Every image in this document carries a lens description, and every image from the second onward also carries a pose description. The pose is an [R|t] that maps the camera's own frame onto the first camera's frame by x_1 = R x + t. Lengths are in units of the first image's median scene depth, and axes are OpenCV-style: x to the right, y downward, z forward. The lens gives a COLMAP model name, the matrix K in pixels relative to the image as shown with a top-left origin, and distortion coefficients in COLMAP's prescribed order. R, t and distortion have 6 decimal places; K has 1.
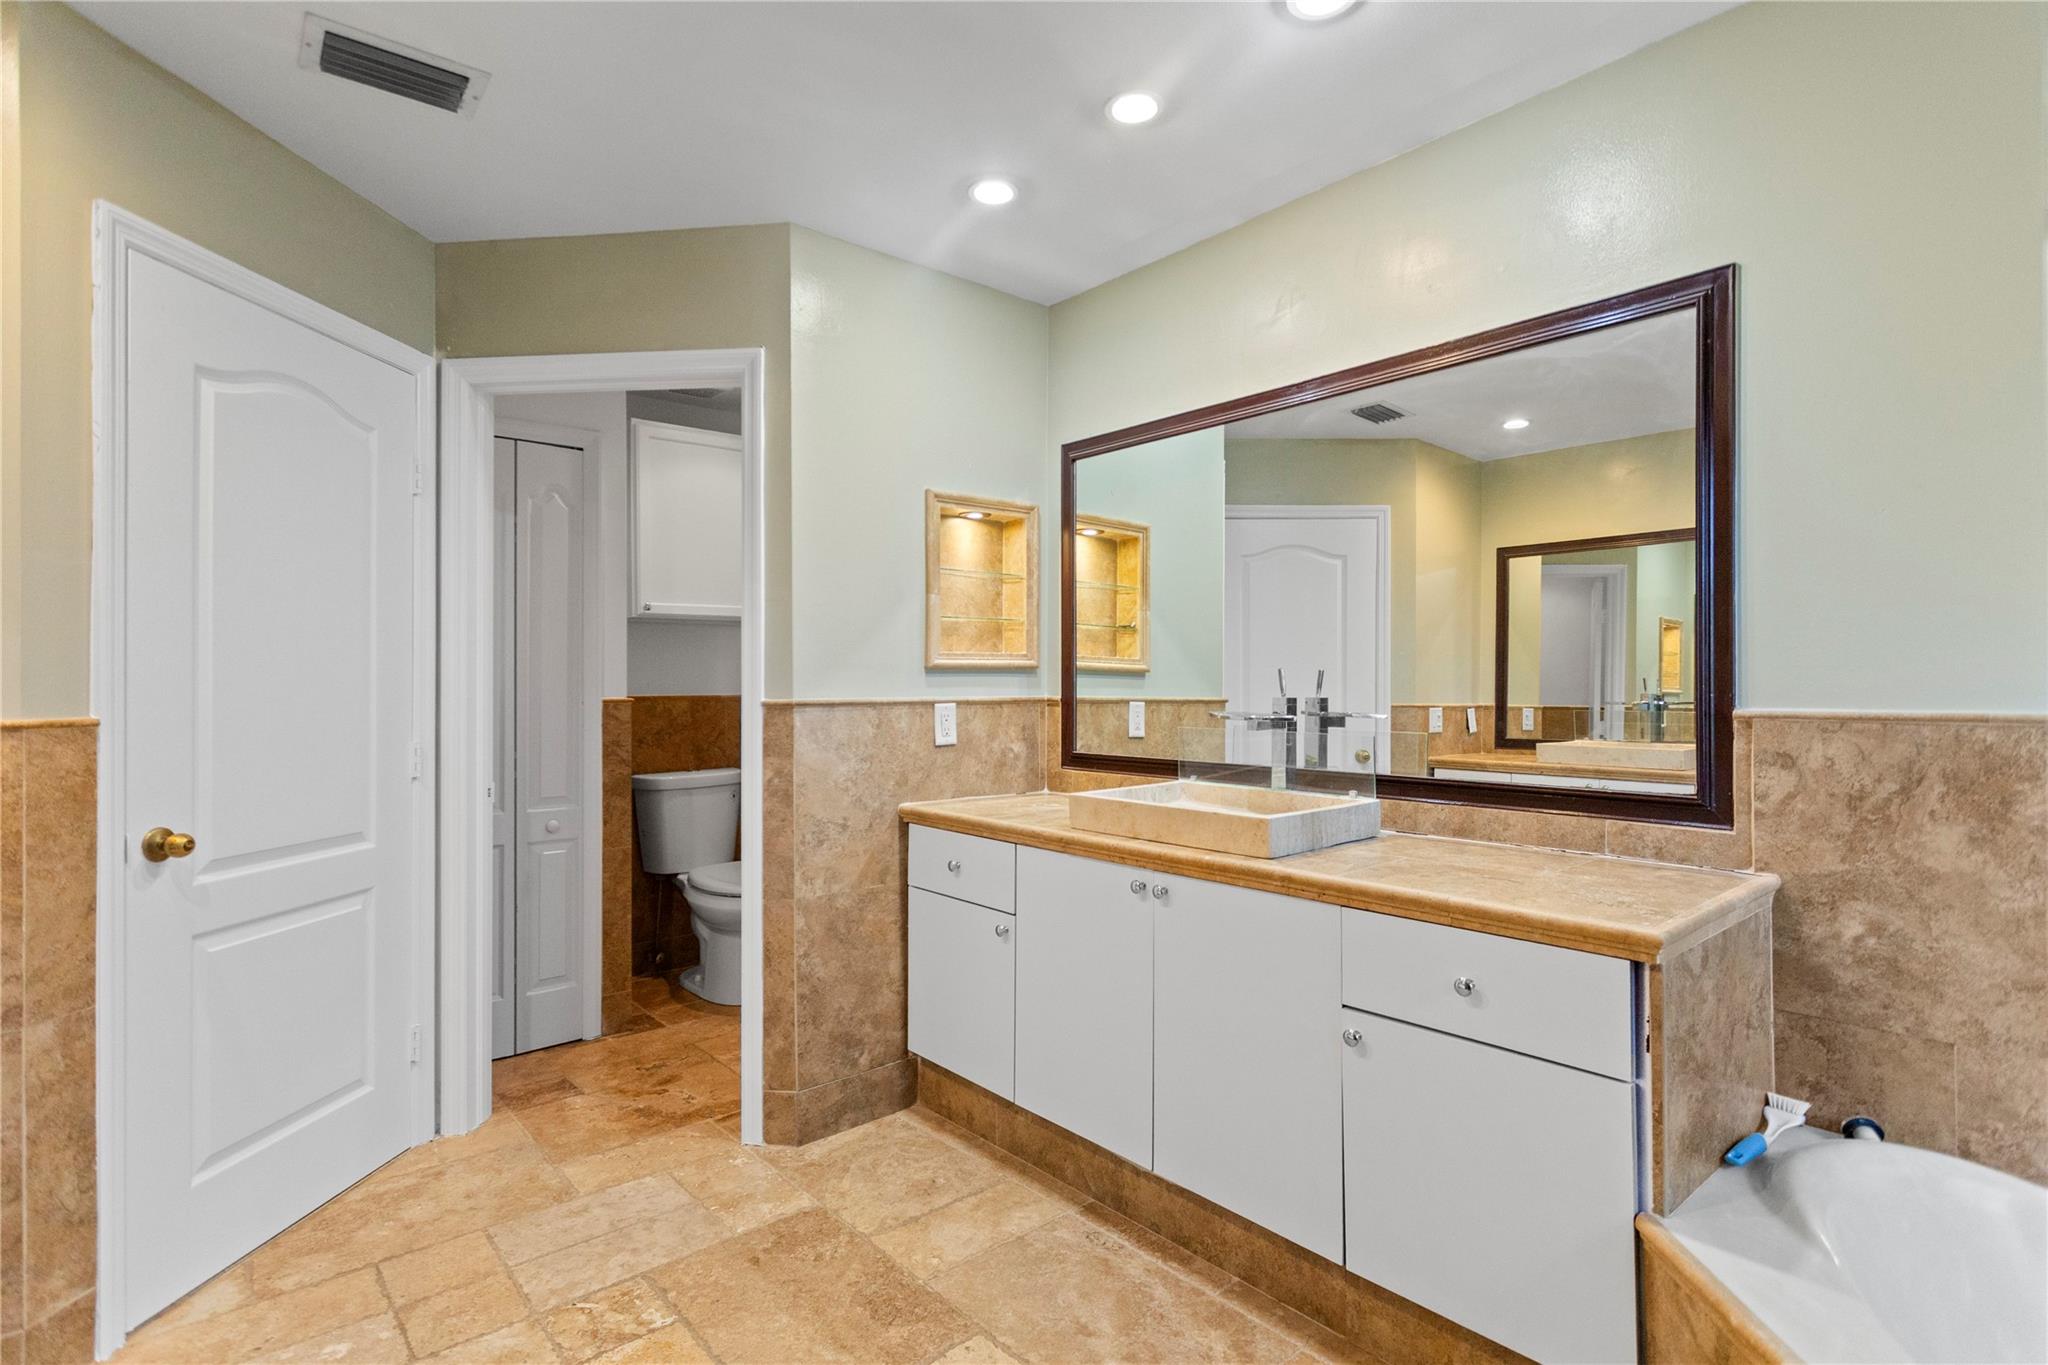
lens RADIAL K [[978.0, 0, 1013.4], [0, 978.0, 664.8], [0, 0, 1]] dist [0.001150, 0.000479]
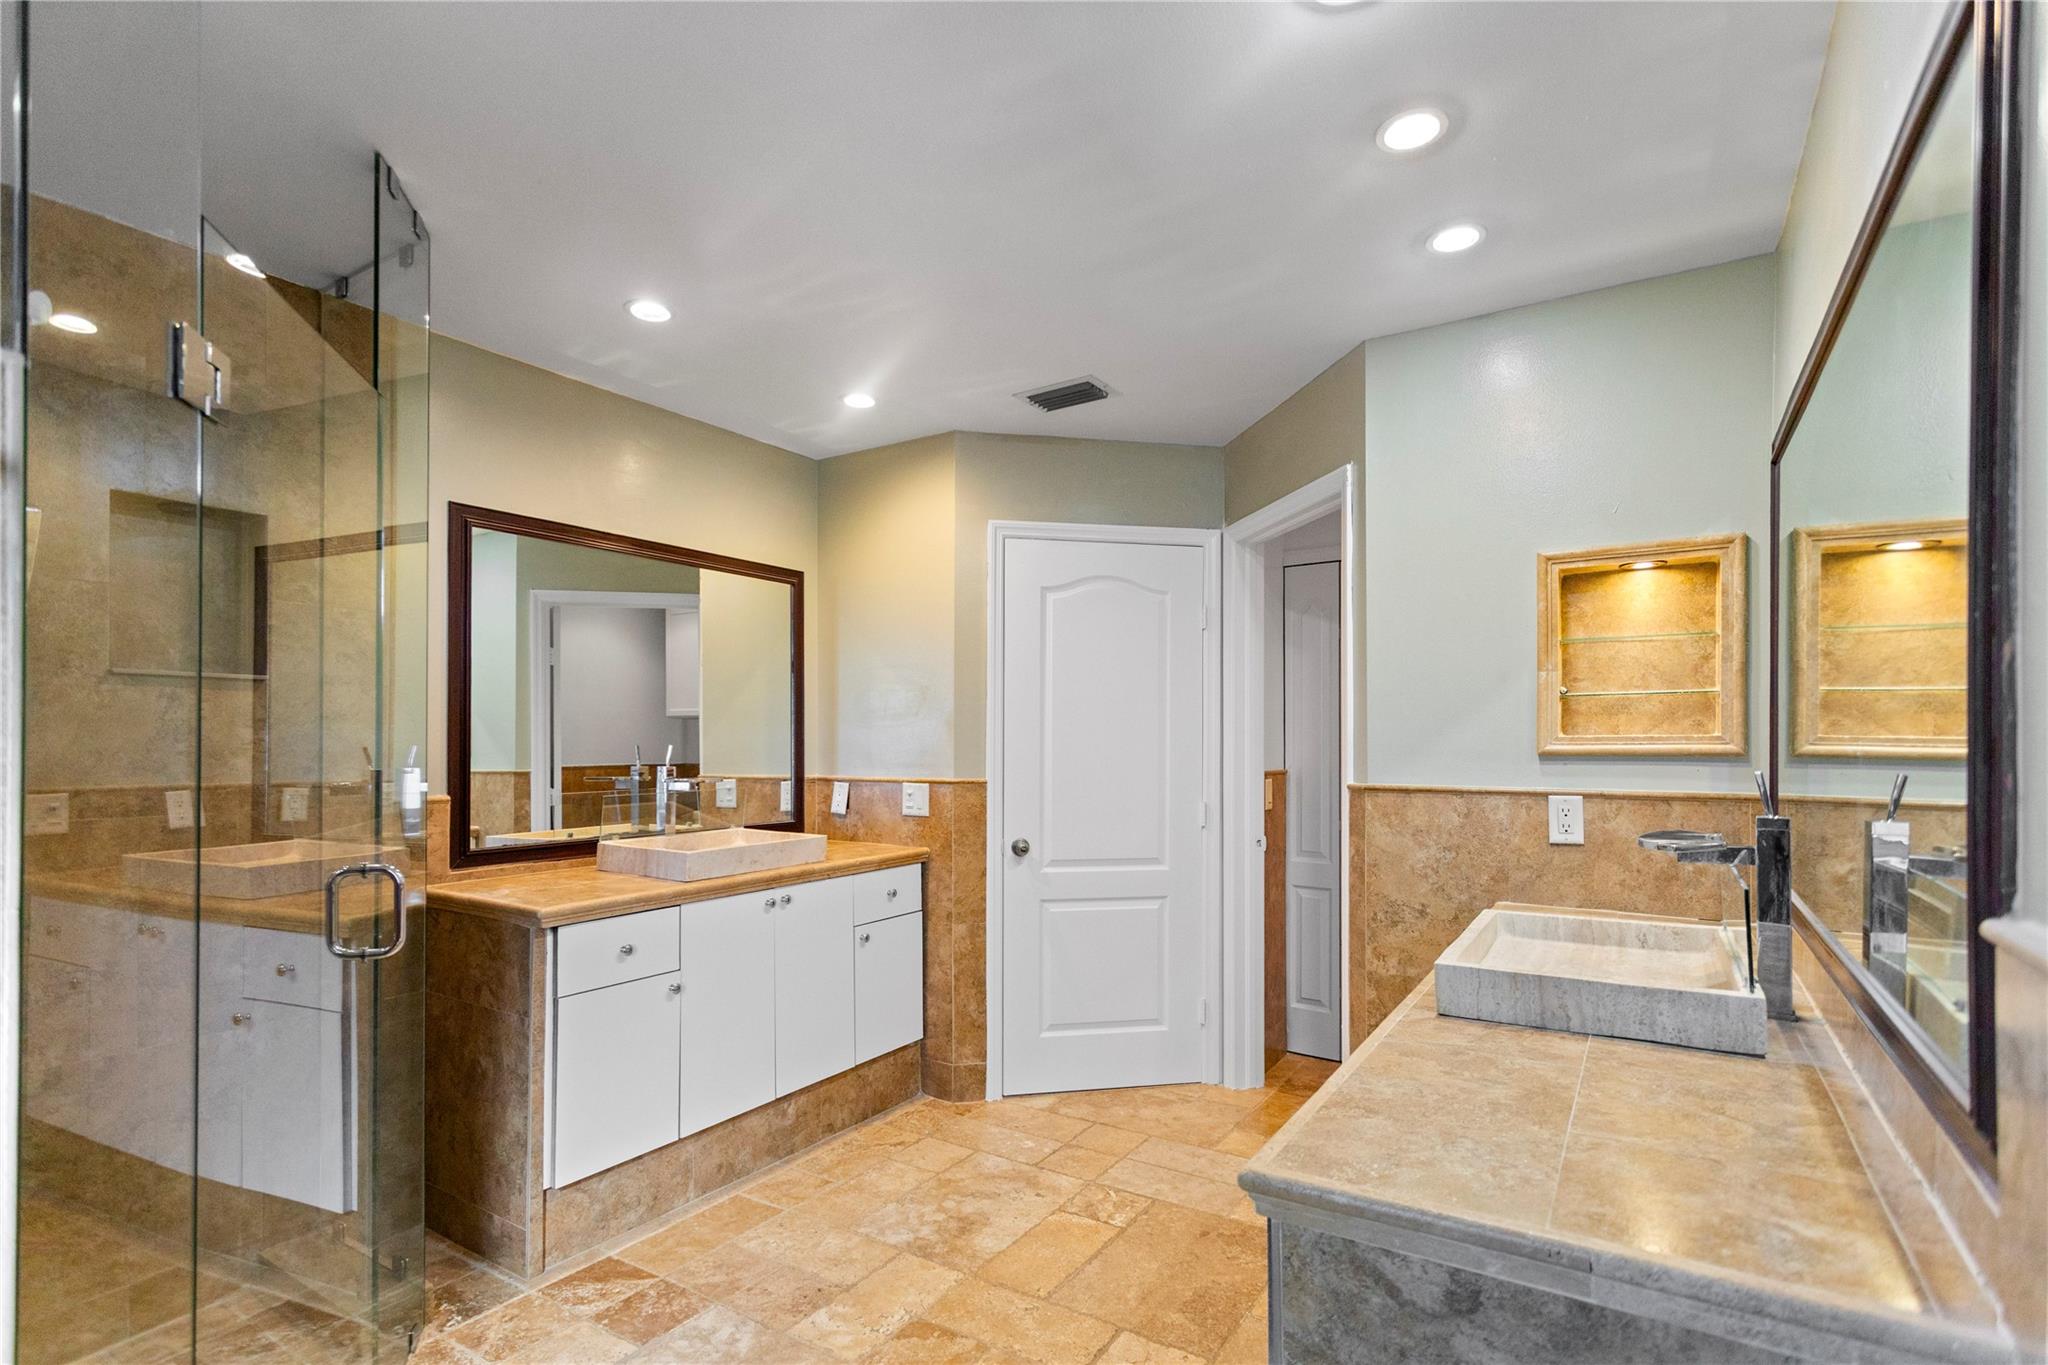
lens RADIAL K [[960.3, 0, 1027.9], [0, 960.3, 709.9], [0, 0, 1]] dist [0.000251, 0.000143]
pose [[0.314757, -0.027672, -0.948769, 0.653624], [0.018110, 0.999568, -0.023146, -0.028102], [0.948999, -0.009897, 0.315122, 0.311678]]
